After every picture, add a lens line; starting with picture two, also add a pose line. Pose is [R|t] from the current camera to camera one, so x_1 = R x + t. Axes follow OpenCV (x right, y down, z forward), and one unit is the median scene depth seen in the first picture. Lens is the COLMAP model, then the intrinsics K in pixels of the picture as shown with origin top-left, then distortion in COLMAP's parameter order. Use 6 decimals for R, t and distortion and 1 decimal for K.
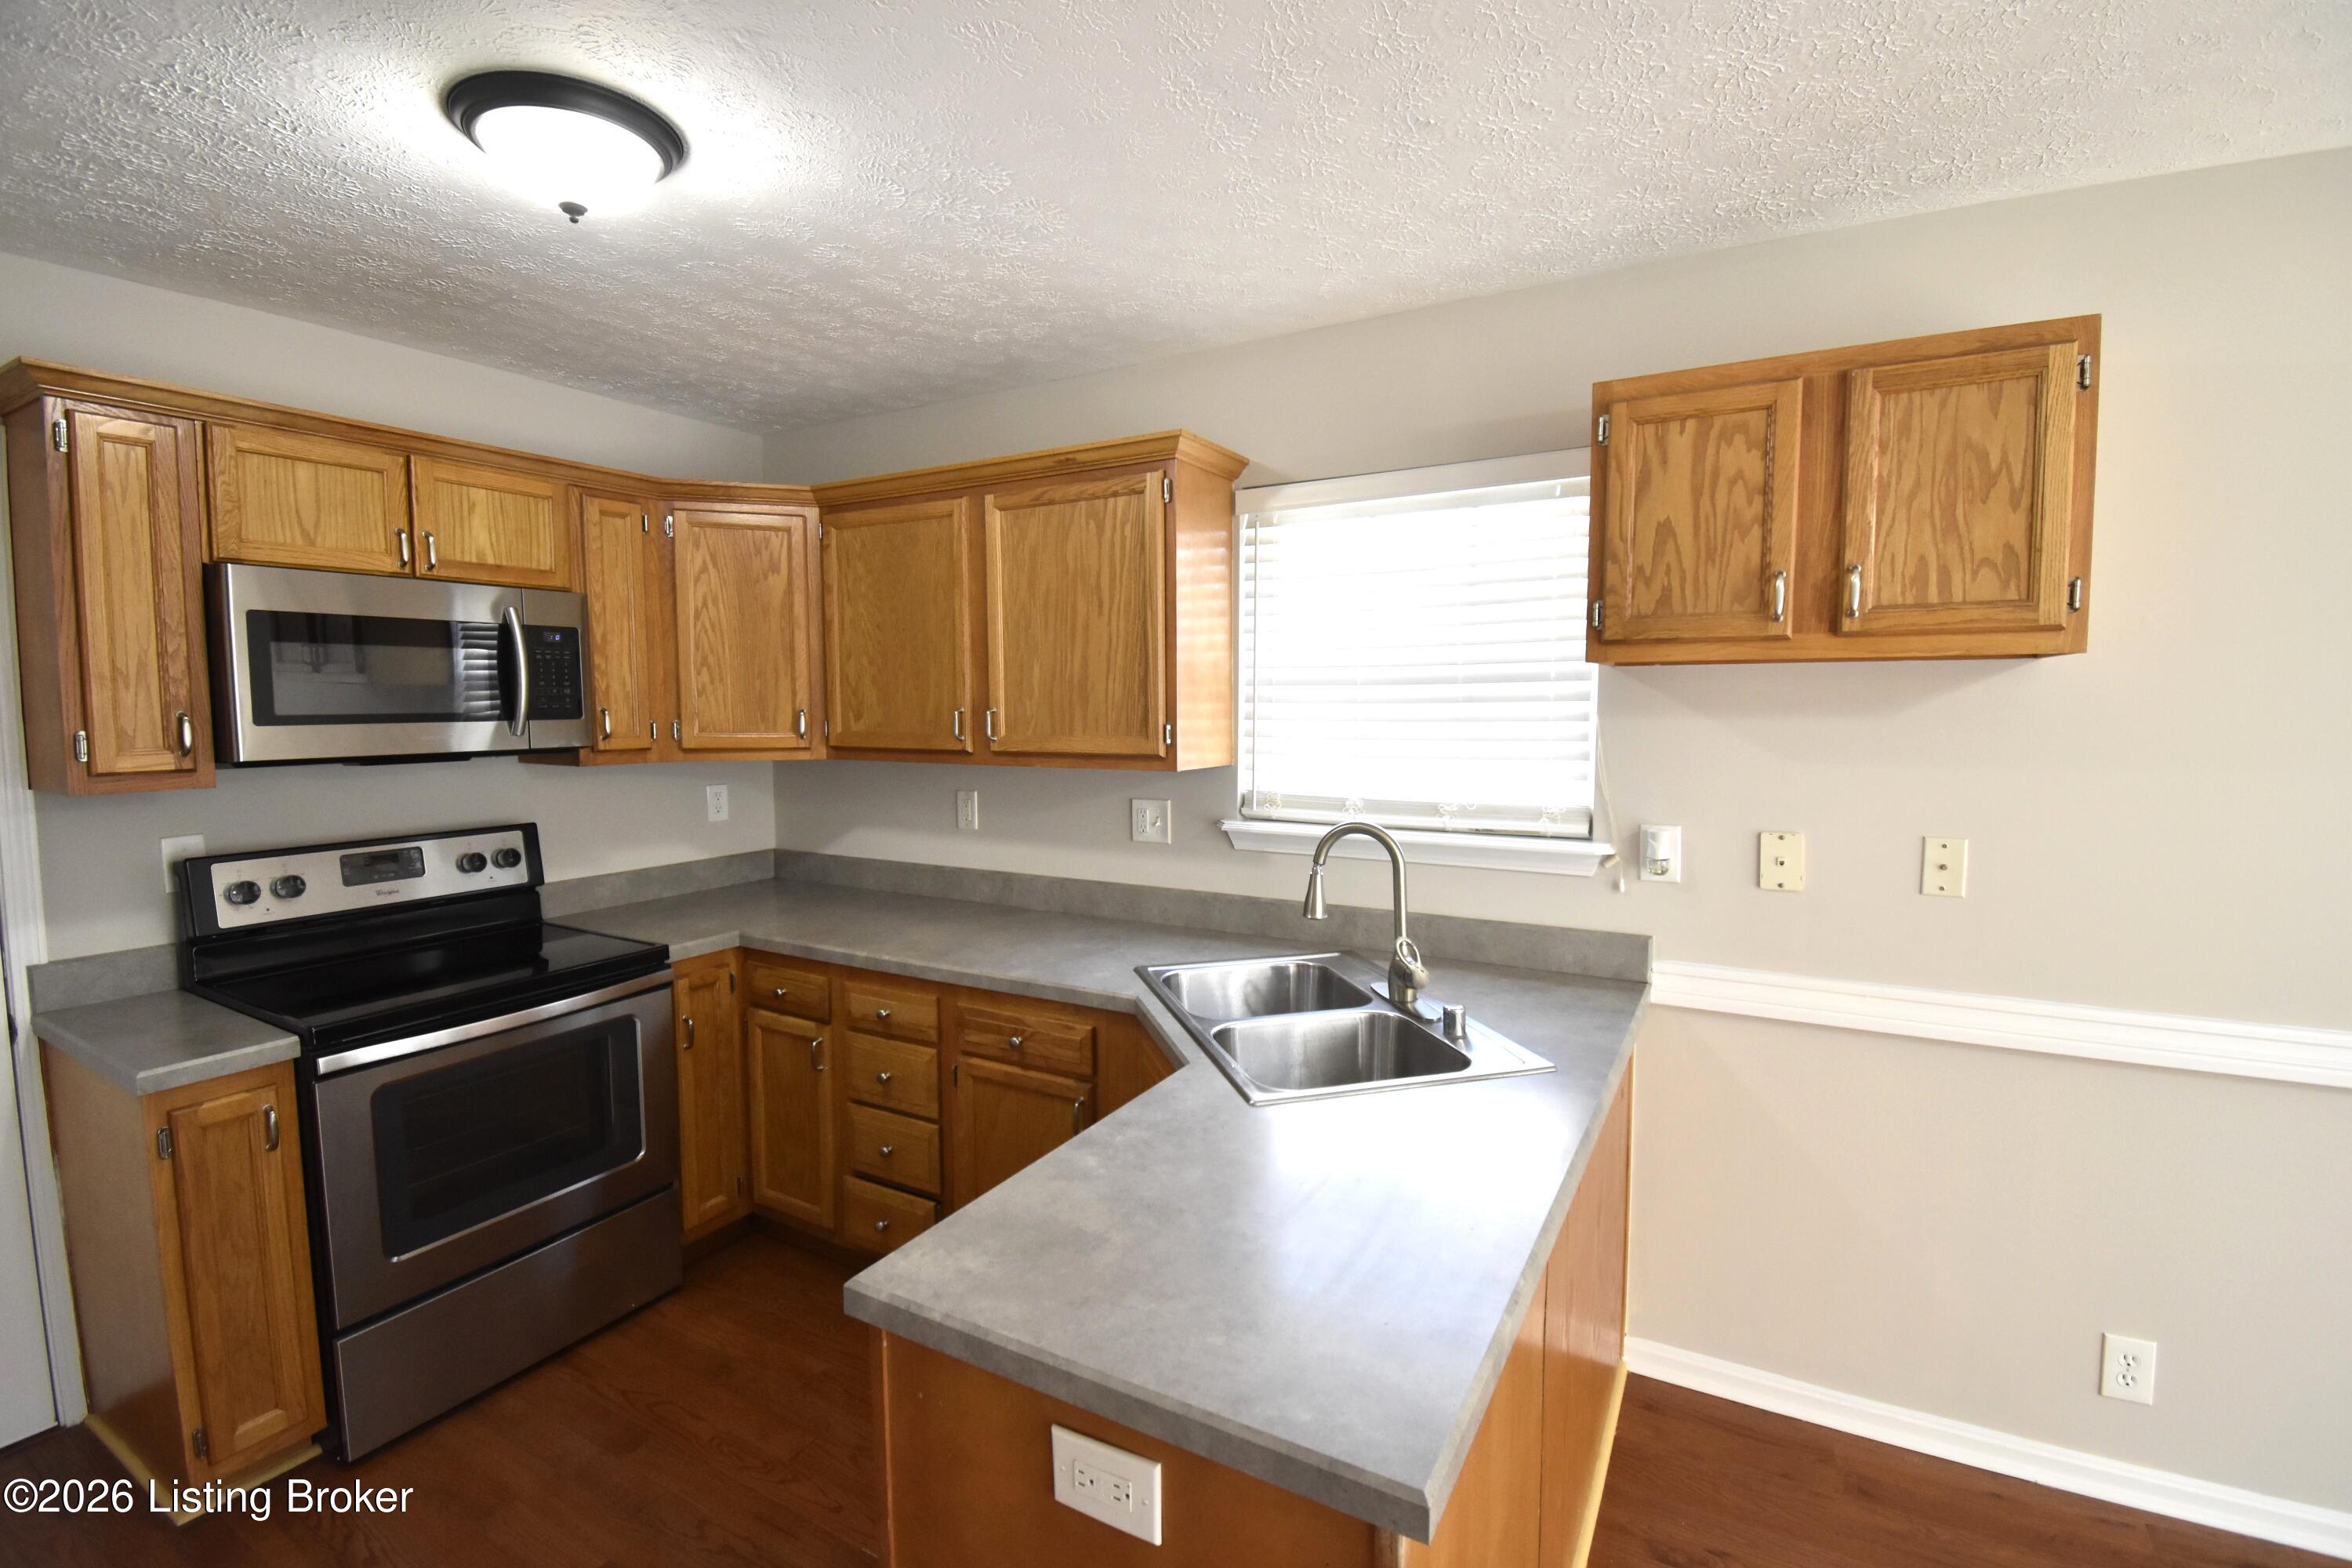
lens RADIAL K [[1043.4, 0, 1181.6], [0, 1043.4, 782.5], [0, 0, 1]] dist [0.024229, -0.028846]
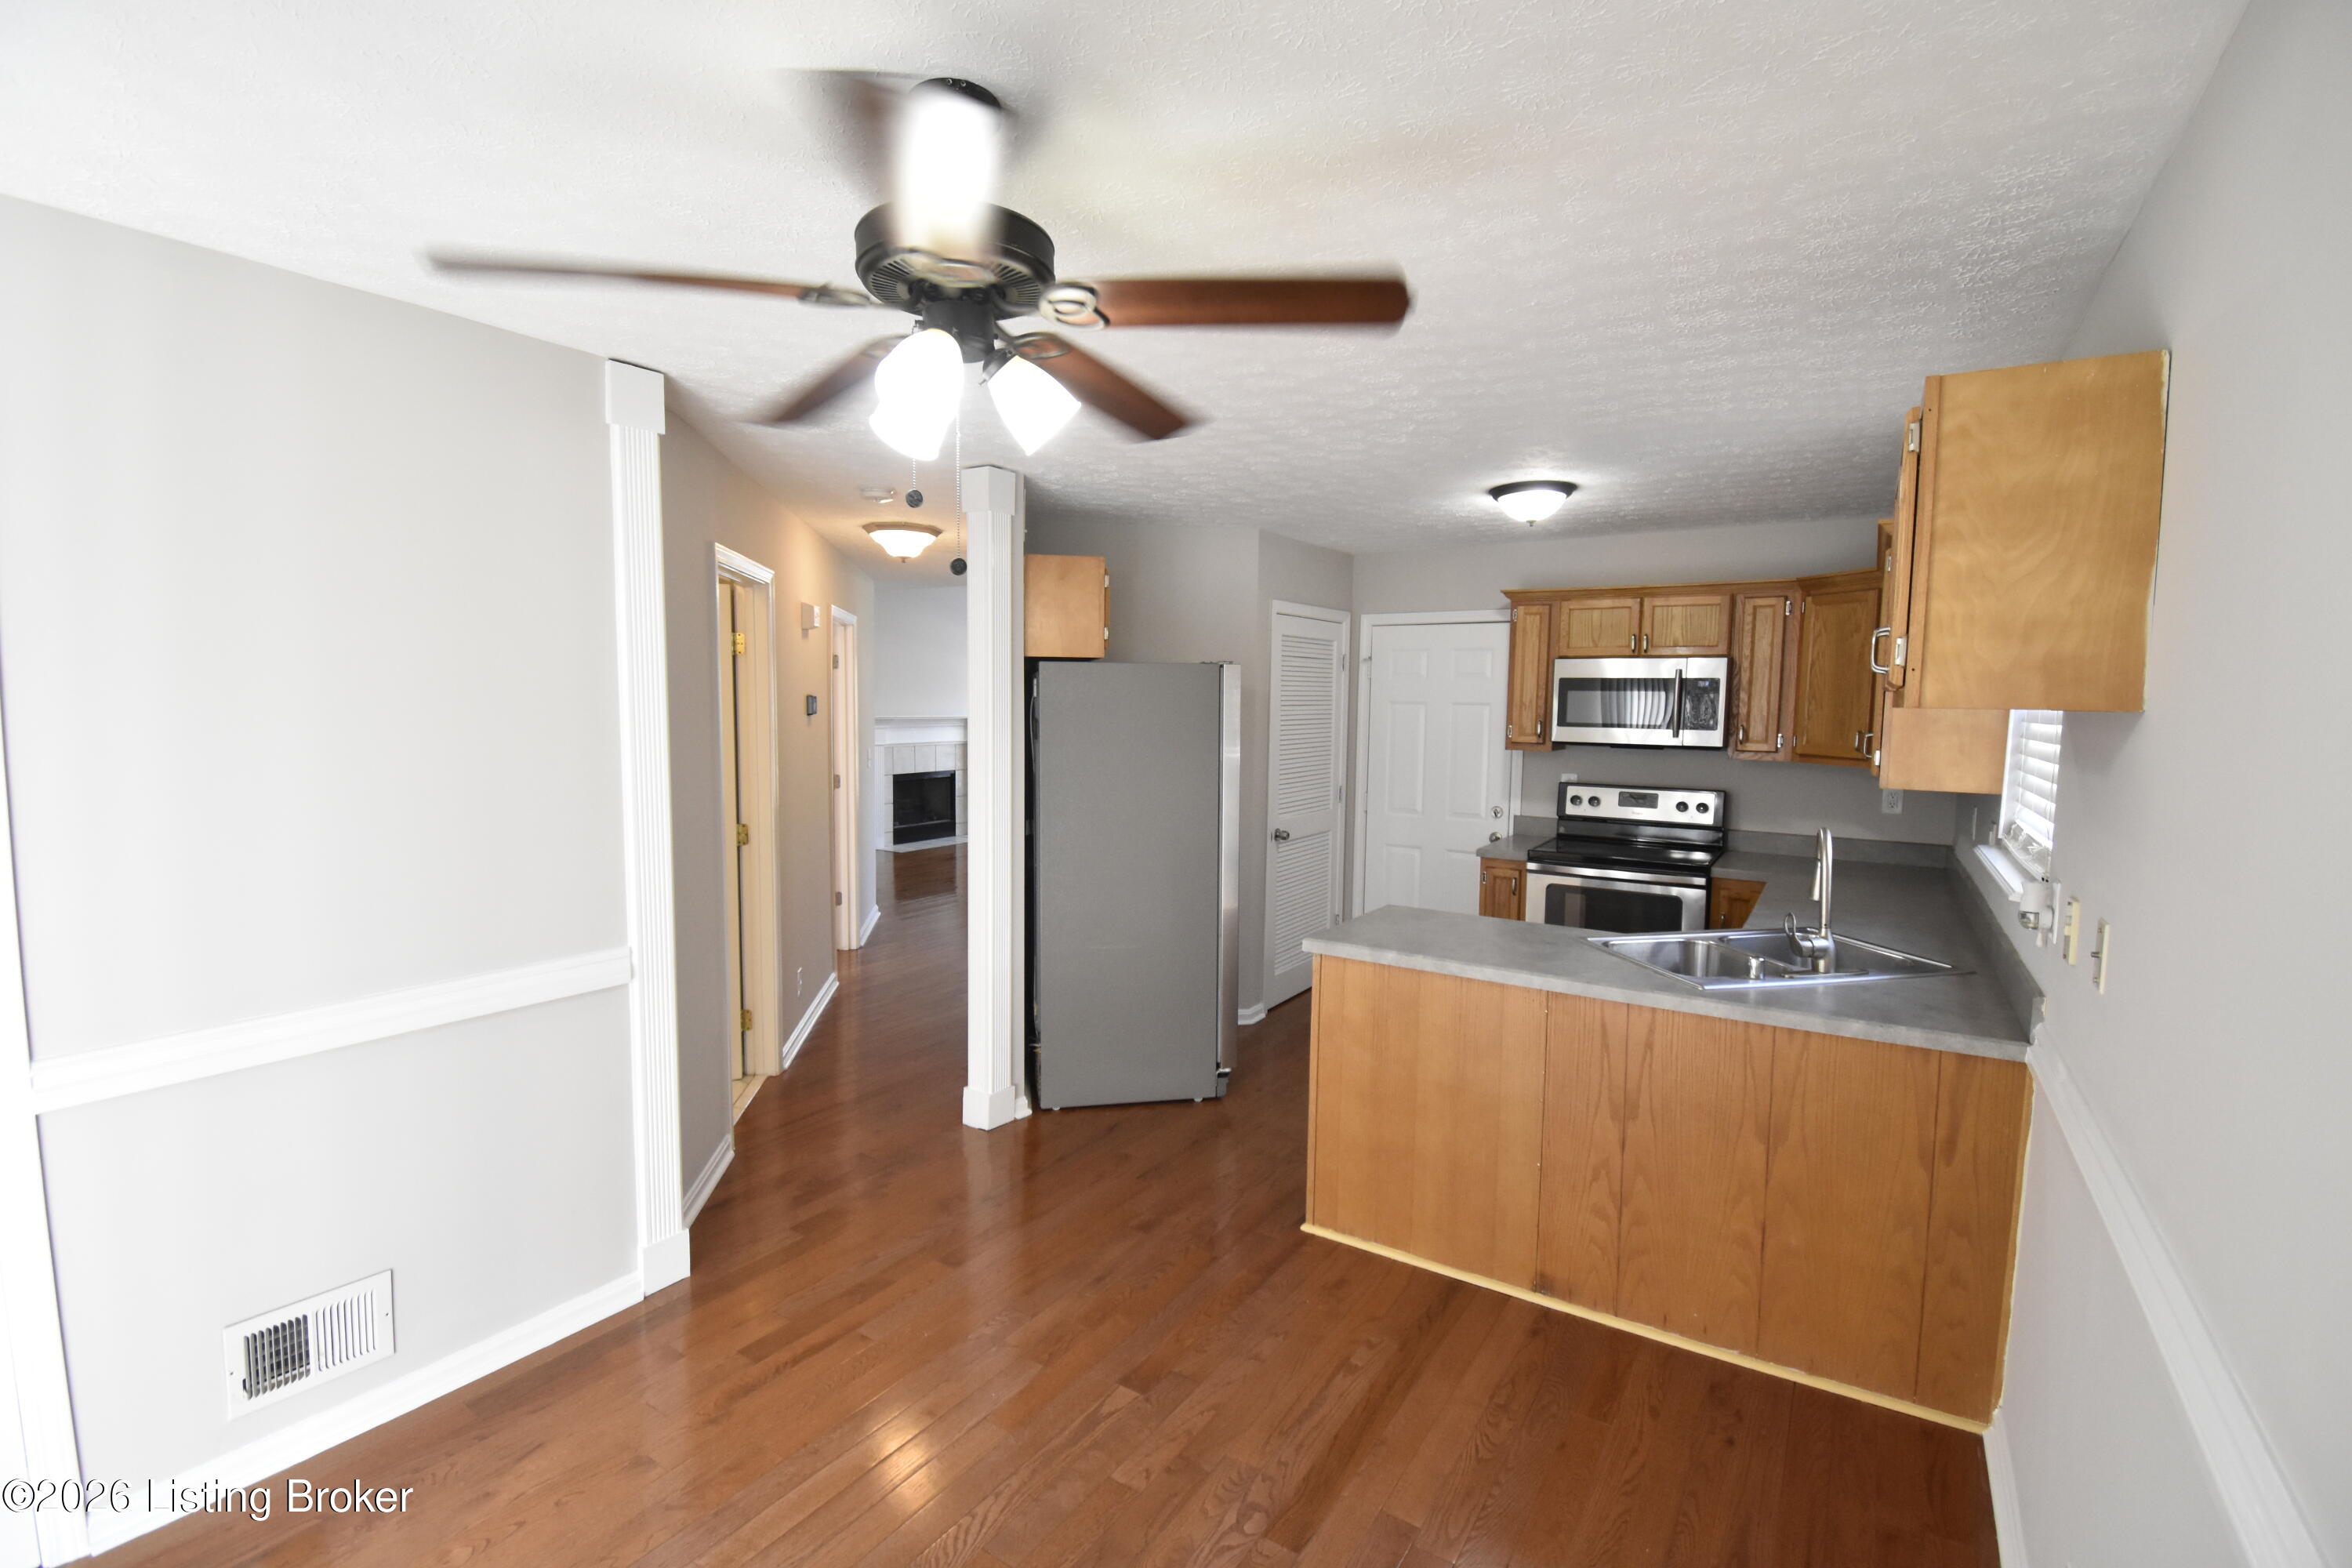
lens RADIAL K [[1043.4, 0, 1181.6], [0, 1043.4, 782.5], [0, 0, 1]] dist [0.024229, -0.028846]
pose [[-0.062227, 0.084745, -0.994458, 1.324118], [-0.095267, 0.991335, 0.090440, -0.052746], [0.993505, 0.100367, -0.053615, 0.249945]]
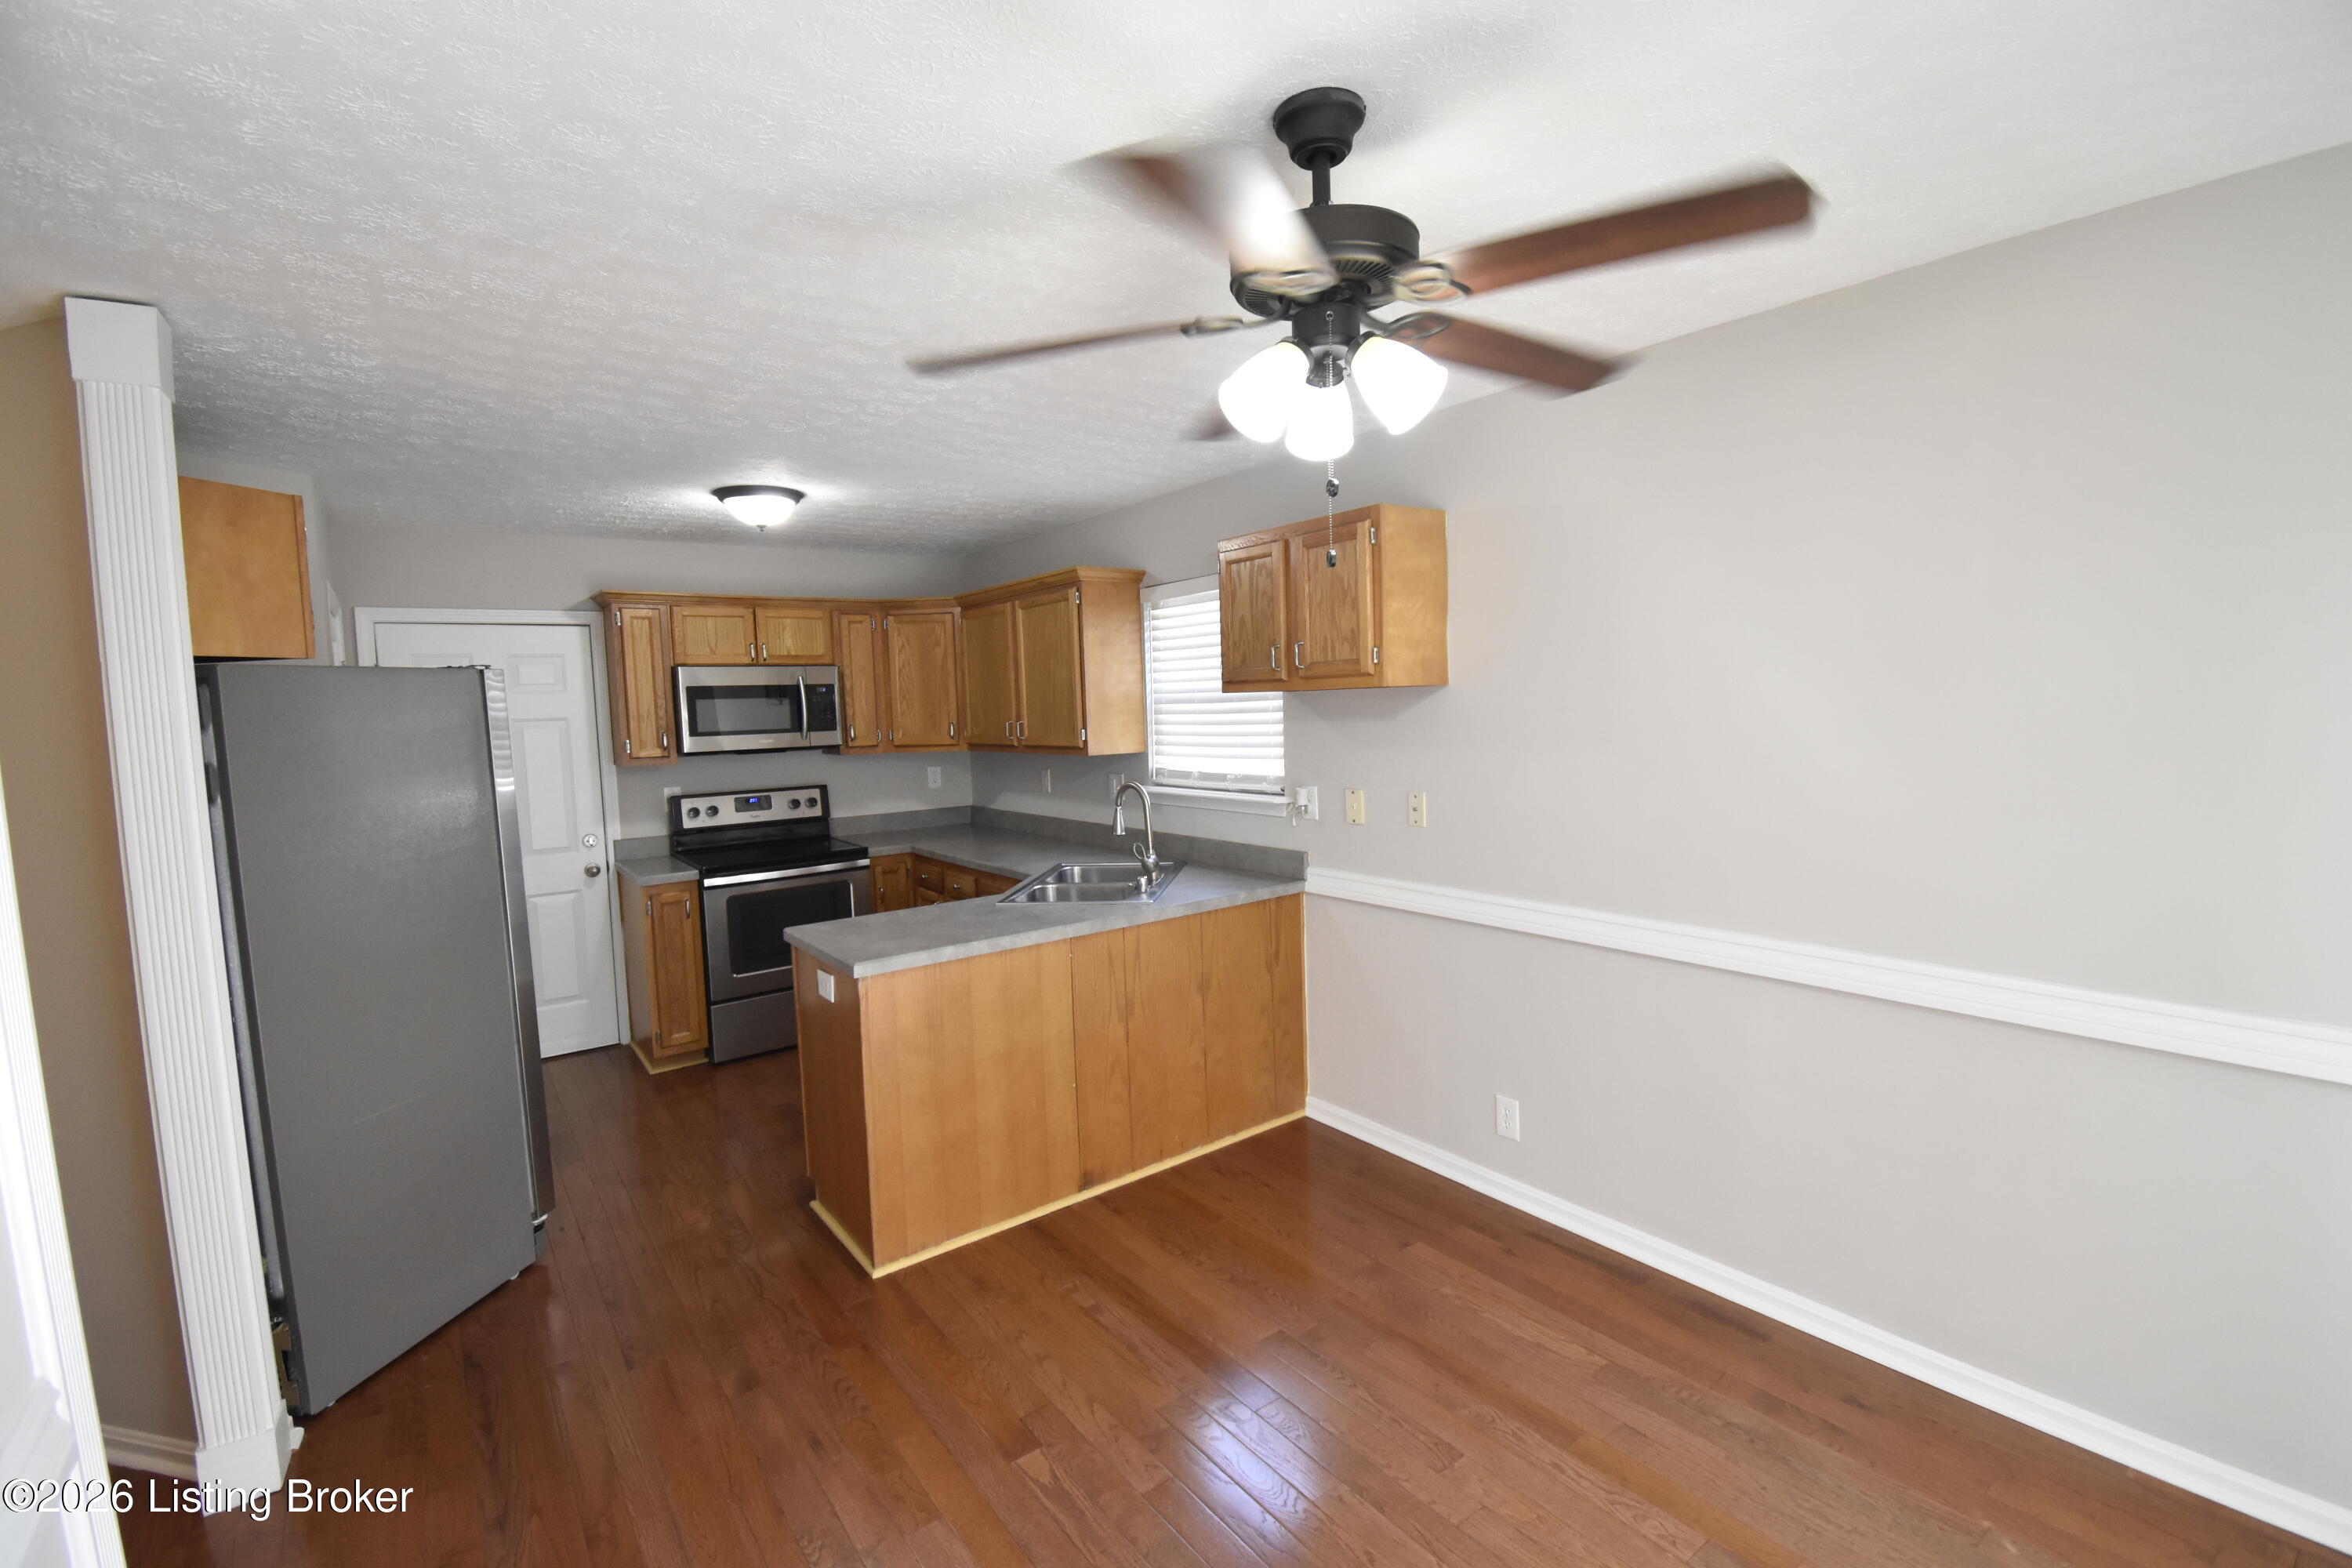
lens RADIAL K [[1043.4, 0, 1181.6], [0, 1043.4, 782.5], [0, 0, 1]] dist [0.024229, -0.028846]
pose [[0.914691, 0.005499, -0.404117, 0.875207], [-0.003276, 0.999975, 0.006193, 0.023814], [0.404141, -0.004341, 0.914686, -0.565593]]
